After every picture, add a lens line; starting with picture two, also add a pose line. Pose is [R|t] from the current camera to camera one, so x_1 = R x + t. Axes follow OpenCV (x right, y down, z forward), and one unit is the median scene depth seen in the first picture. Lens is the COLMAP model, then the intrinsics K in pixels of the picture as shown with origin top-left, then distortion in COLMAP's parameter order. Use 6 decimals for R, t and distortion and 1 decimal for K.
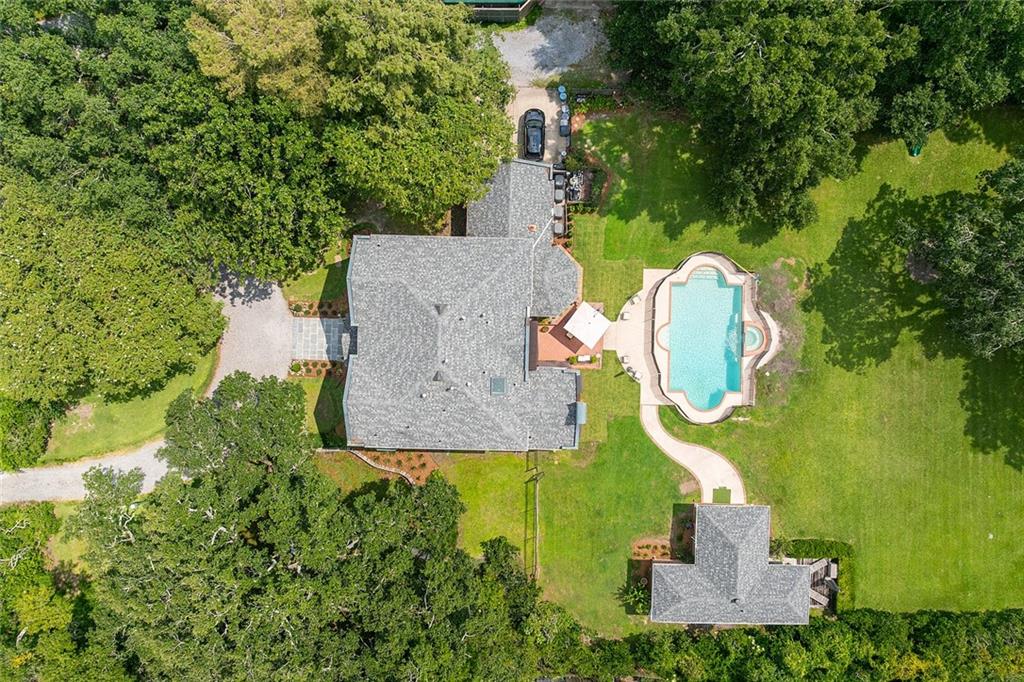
lens RADIAL K [[730.9, 0, 517.4], [0, 730.9, 329.3], [0, 0, 1]] dist [-0.034293, 0.000046]
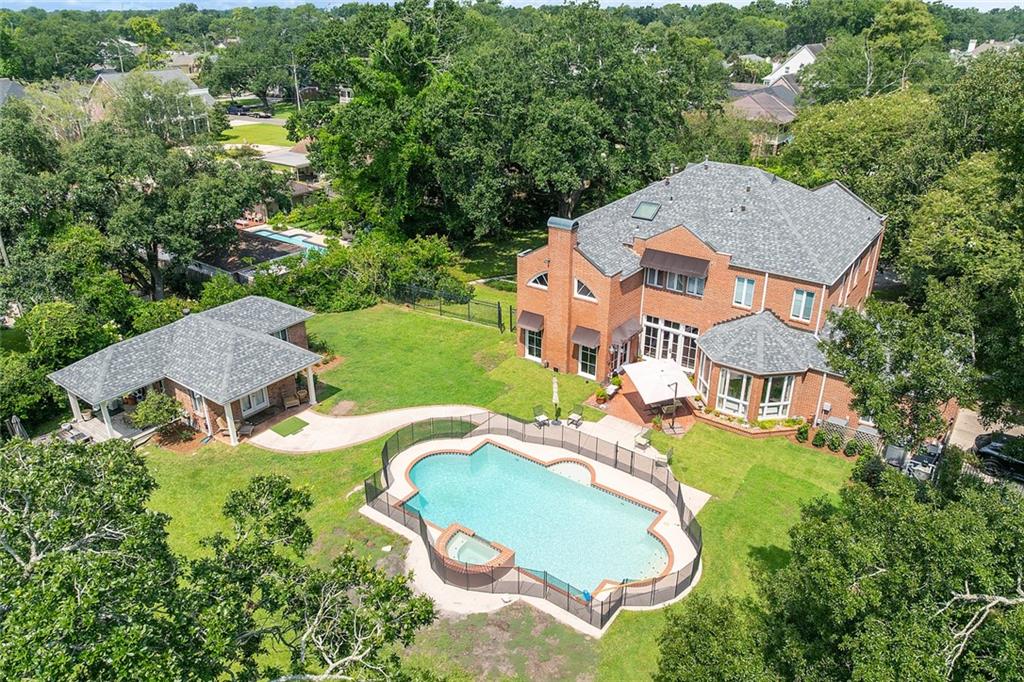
lens RADIAL K [[730.9, 0, 517.4], [0, 730.9, 329.3], [0, 0, 1]] dist [-0.034293, 0.000046]
pose [[-0.567083, 0.334908, -0.752498, 0.587498], [-0.823538, -0.214782, 0.525028, -0.209550], [0.014214, 0.917445, 0.397609, 0.694364]]
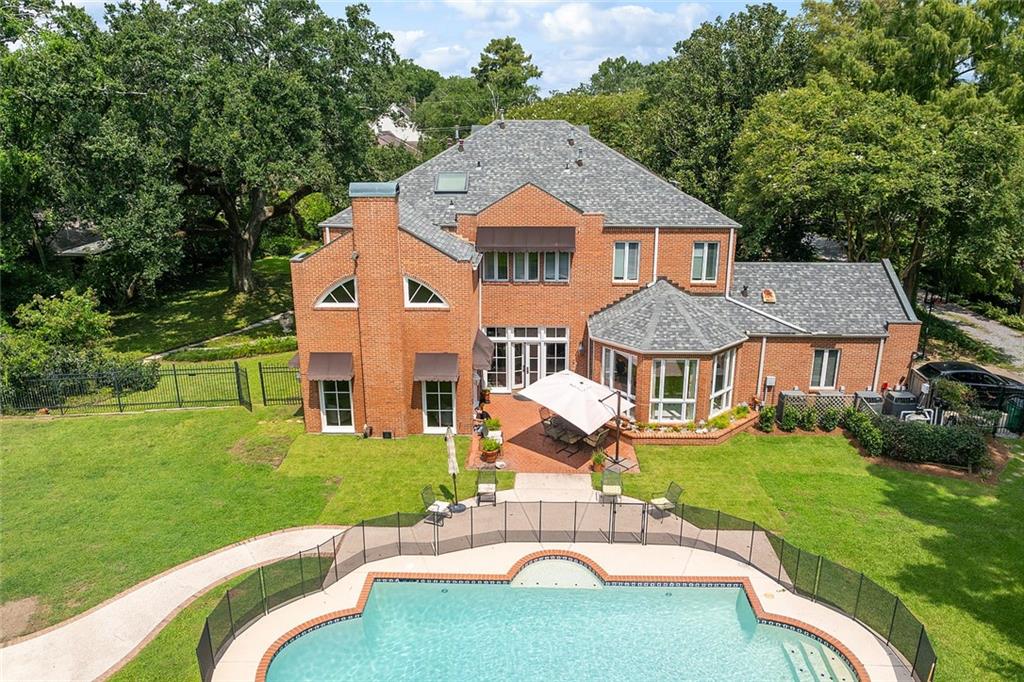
lens RADIAL K [[730.9, 0, 517.4], [0, 730.9, 329.3], [0, 0, 1]] dist [-0.034293, 0.000046]
pose [[-0.003294, 0.287045, -0.957911, 0.456844], [-0.999760, 0.019806, 0.009372, 0.023393], [0.021663, 0.957712, 0.286911, 0.819055]]
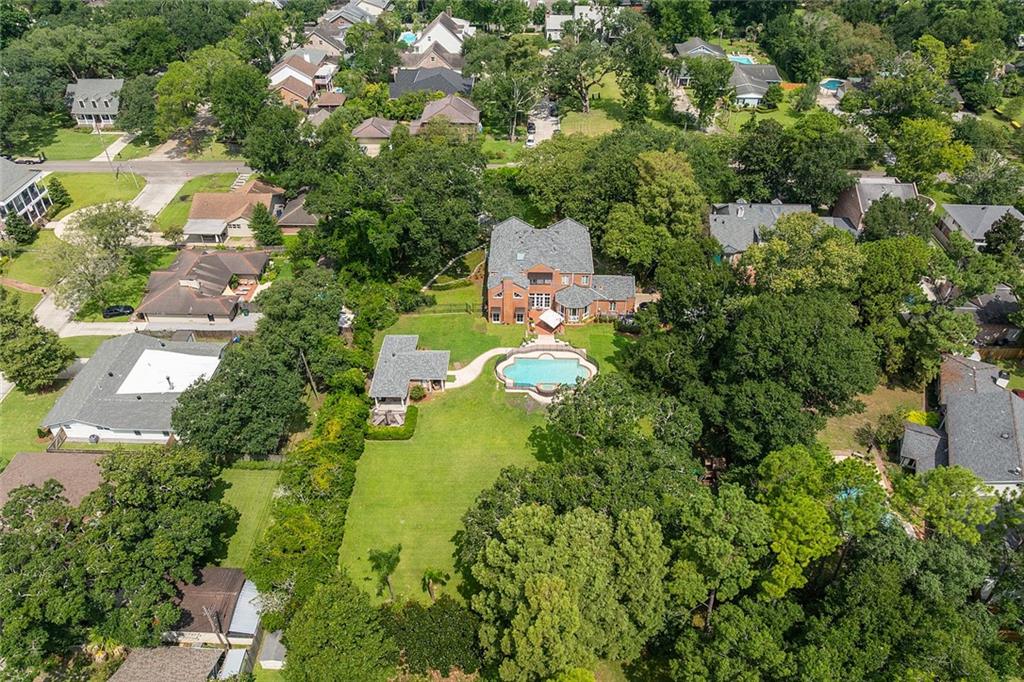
lens RADIAL K [[730.9, 0, 517.4], [0, 730.9, 329.3], [0, 0, 1]] dist [-0.034293, 0.000046]
pose [[0.002576, 0.603836, -0.797105, 1.511927], [-0.999888, 0.013321, 0.006860, 0.066489], [0.014761, 0.796997, 0.603802, -0.074851]]
